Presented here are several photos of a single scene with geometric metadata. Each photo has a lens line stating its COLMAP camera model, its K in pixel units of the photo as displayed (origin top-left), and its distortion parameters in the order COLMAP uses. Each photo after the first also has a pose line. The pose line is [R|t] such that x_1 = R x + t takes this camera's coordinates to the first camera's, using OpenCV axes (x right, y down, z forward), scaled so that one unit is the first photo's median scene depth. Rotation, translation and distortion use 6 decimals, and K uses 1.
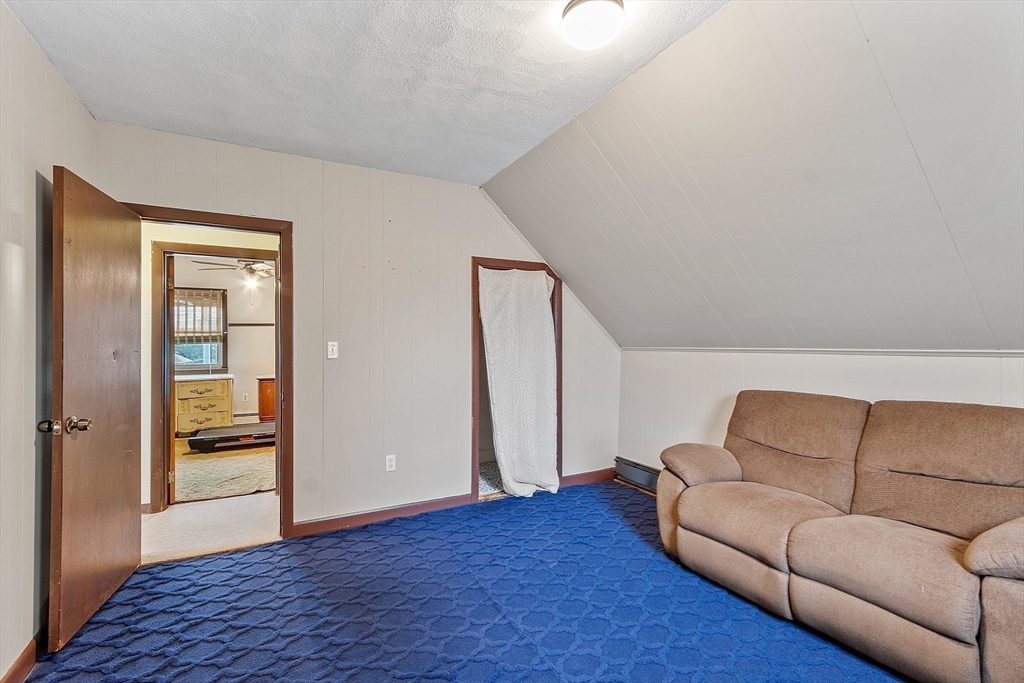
lens RADIAL K [[453.3, 0, 496.0], [0, 453.3, 337.6], [0, 0, 1]] dist [0.000004, 0.000003]
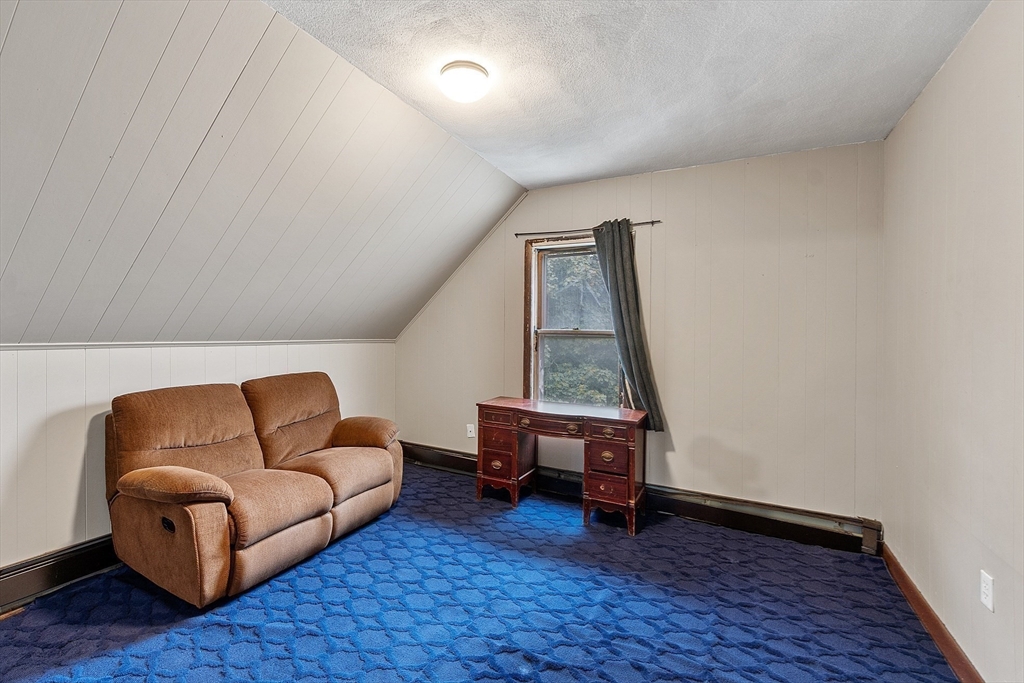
lens RADIAL K [[453.3, 0, 496.0], [0, 453.3, 337.6], [0, 0, 1]] dist [0.000004, 0.000003]
pose [[-0.572305, -0.003681, 0.820033, -0.595395], [-0.008665, 0.999961, -0.001558, 0.010834], [-0.819995, -0.007998, -0.572314, 1.133073]]
